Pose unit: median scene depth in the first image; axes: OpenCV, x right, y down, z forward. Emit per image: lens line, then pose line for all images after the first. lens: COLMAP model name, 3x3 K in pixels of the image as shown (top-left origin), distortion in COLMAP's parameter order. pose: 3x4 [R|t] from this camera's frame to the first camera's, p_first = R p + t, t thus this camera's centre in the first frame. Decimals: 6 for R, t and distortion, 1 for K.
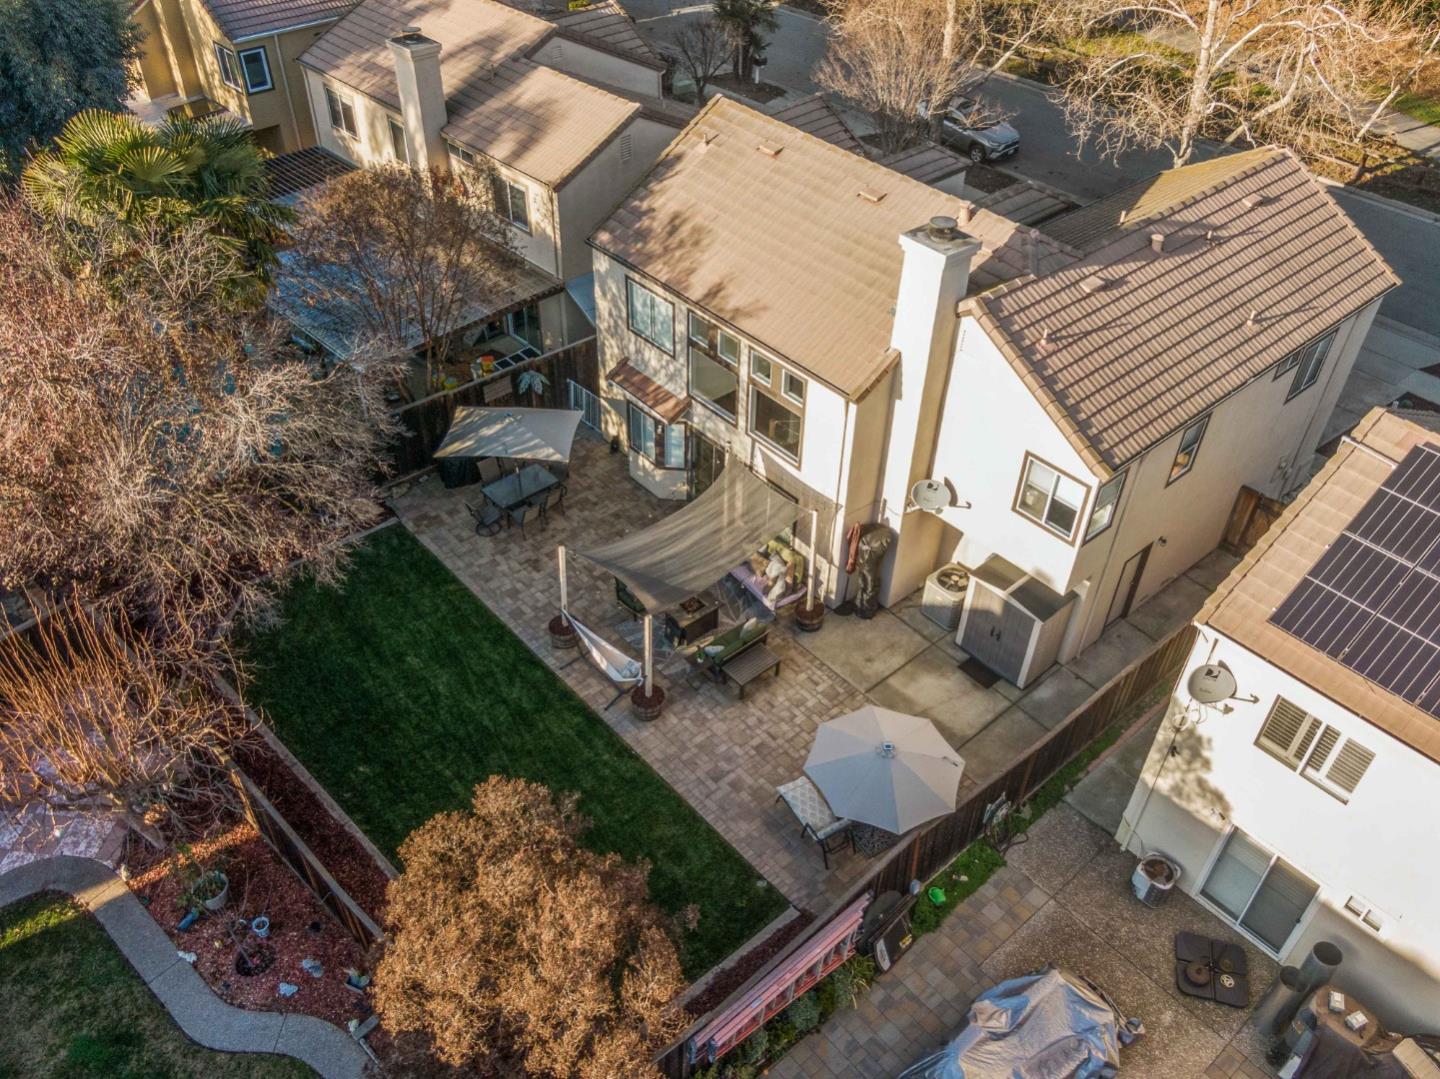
lens RADIAL K [[1137.8, 0, 720.0], [0, 1137.8, 539.5], [0, 0, 1]] dist [-0.004801, -0.004073]
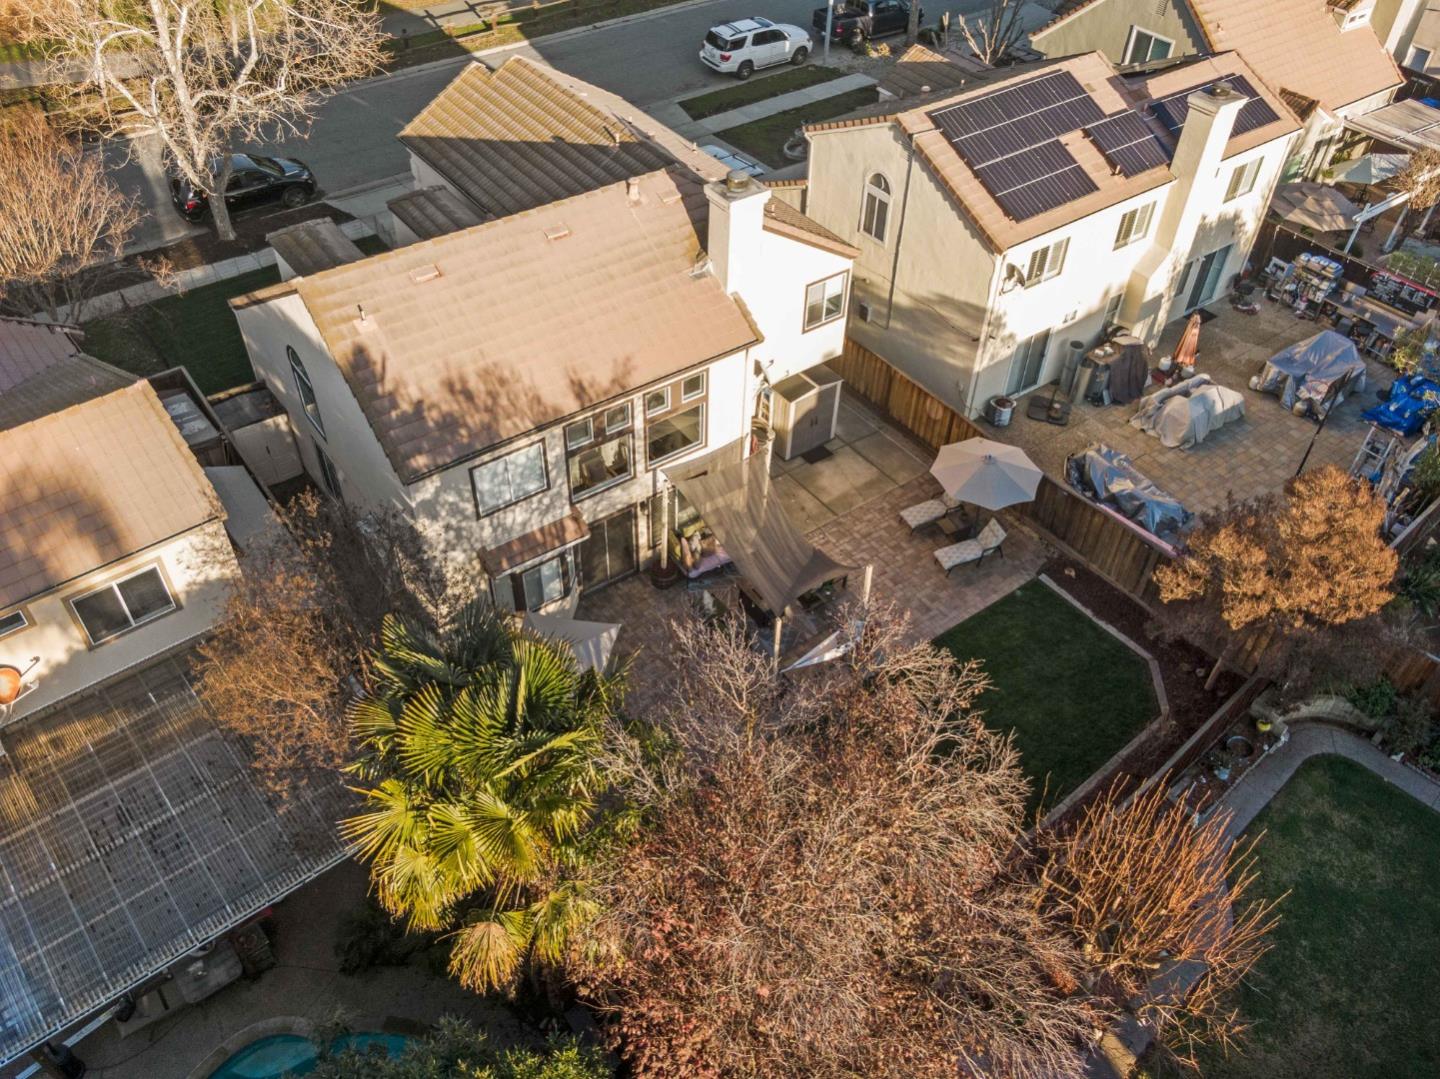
lens RADIAL K [[1137.8, 0, 720.0], [0, 1137.8, 539.5], [0, 0, 1]] dist [-0.004801, -0.004073]
pose [[0.086231, -0.701680, 0.707255, -0.798615], [0.632369, 0.587110, 0.505382, -0.574157], [-0.769853, 0.403667, 0.494348, 0.481029]]
